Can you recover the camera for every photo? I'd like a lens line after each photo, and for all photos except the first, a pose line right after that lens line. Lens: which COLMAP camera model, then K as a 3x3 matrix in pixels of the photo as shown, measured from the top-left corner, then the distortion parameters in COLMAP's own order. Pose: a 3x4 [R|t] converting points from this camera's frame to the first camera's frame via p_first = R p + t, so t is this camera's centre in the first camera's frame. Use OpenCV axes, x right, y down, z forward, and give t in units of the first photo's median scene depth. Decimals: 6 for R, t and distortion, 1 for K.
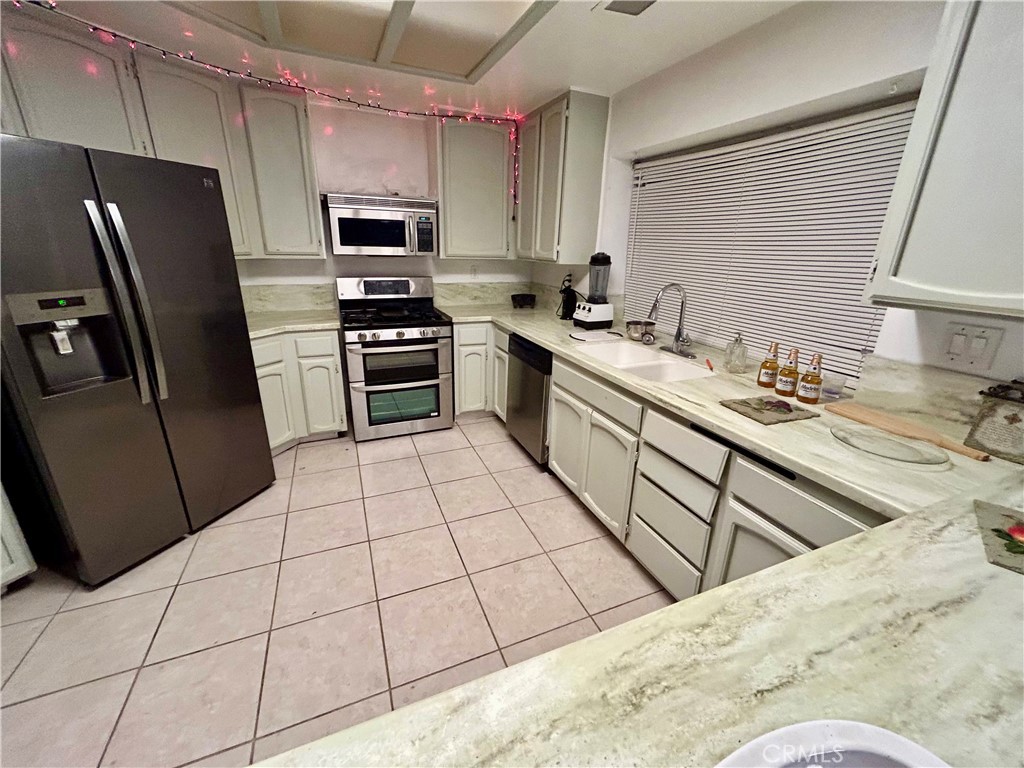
lens RADIAL K [[418.5, 0, 512.0], [0, 418.5, 384.0], [0, 0, 1]] dist [-0.003000, -0.000404]
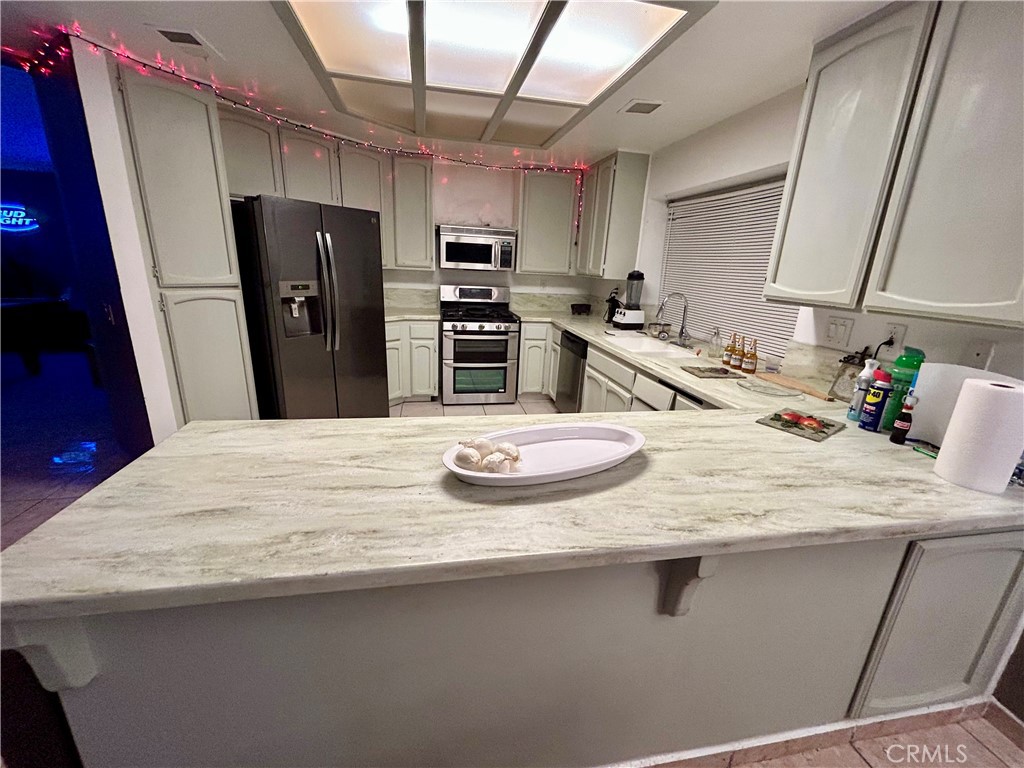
lens RADIAL K [[418.5, 0, 512.0], [0, 418.5, 384.0], [0, 0, 1]] dist [-0.003000, -0.000404]
pose [[0.978732, 0.075381, -0.190789, 0.104779], [-0.084546, 0.995602, -0.040350, 0.114755], [0.186908, 0.055622, 0.980801, -0.308355]]
